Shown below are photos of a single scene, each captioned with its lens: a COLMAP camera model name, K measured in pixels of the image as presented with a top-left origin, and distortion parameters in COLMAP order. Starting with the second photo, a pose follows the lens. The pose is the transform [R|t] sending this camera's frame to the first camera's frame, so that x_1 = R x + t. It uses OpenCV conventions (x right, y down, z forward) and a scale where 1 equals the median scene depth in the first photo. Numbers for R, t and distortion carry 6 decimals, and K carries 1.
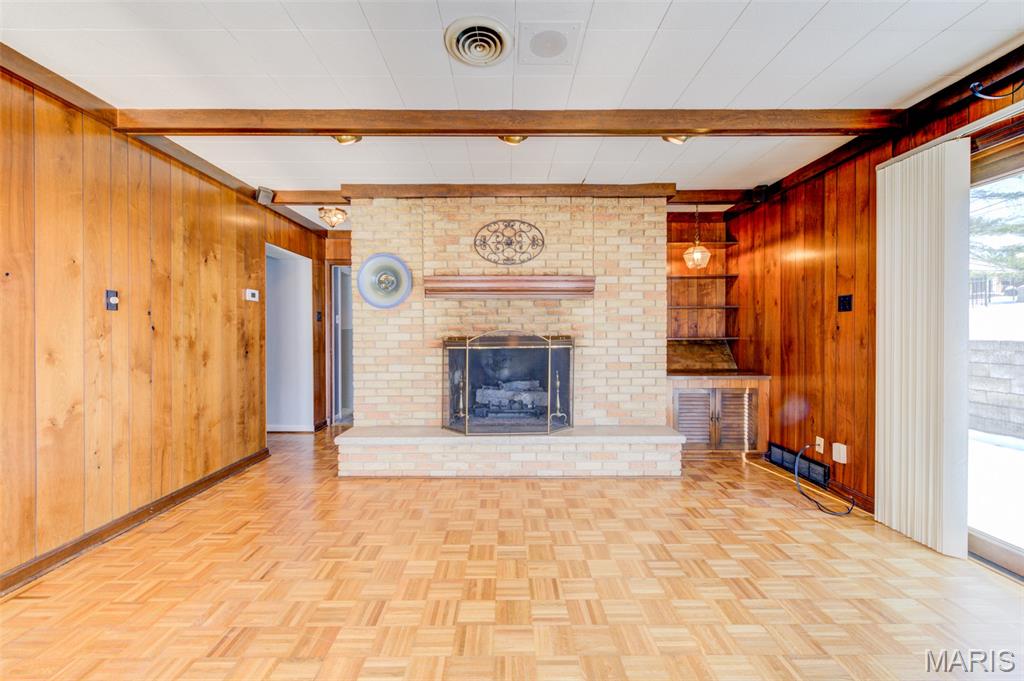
lens RADIAL K [[401.5, 0, 508.7], [0, 401.5, 339.2], [0, 0, 1]] dist [0.003088, -0.002034]
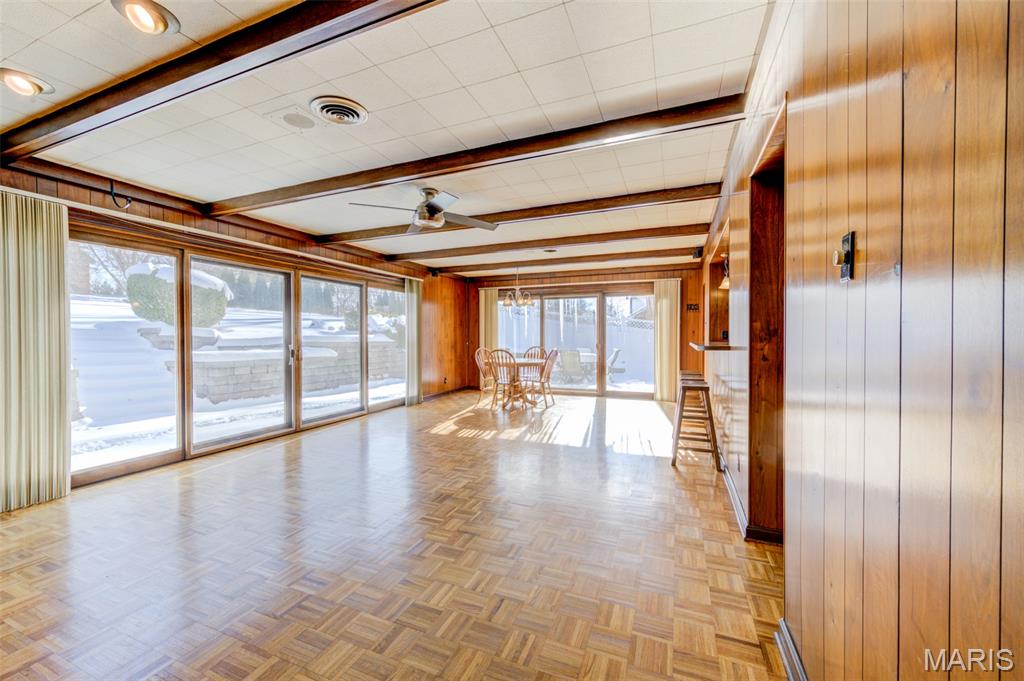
lens RADIAL K [[401.5, 0, 512.9], [0, 401.5, 339.1], [0, 0, 1]] dist [0.003088, -0.002034]
pose [[-0.919280, -0.003977, 0.393583, -0.982191], [0.002092, 0.999885, 0.014990, -0.039688], [-0.393598, 0.014604, -0.919167, 1.801682]]
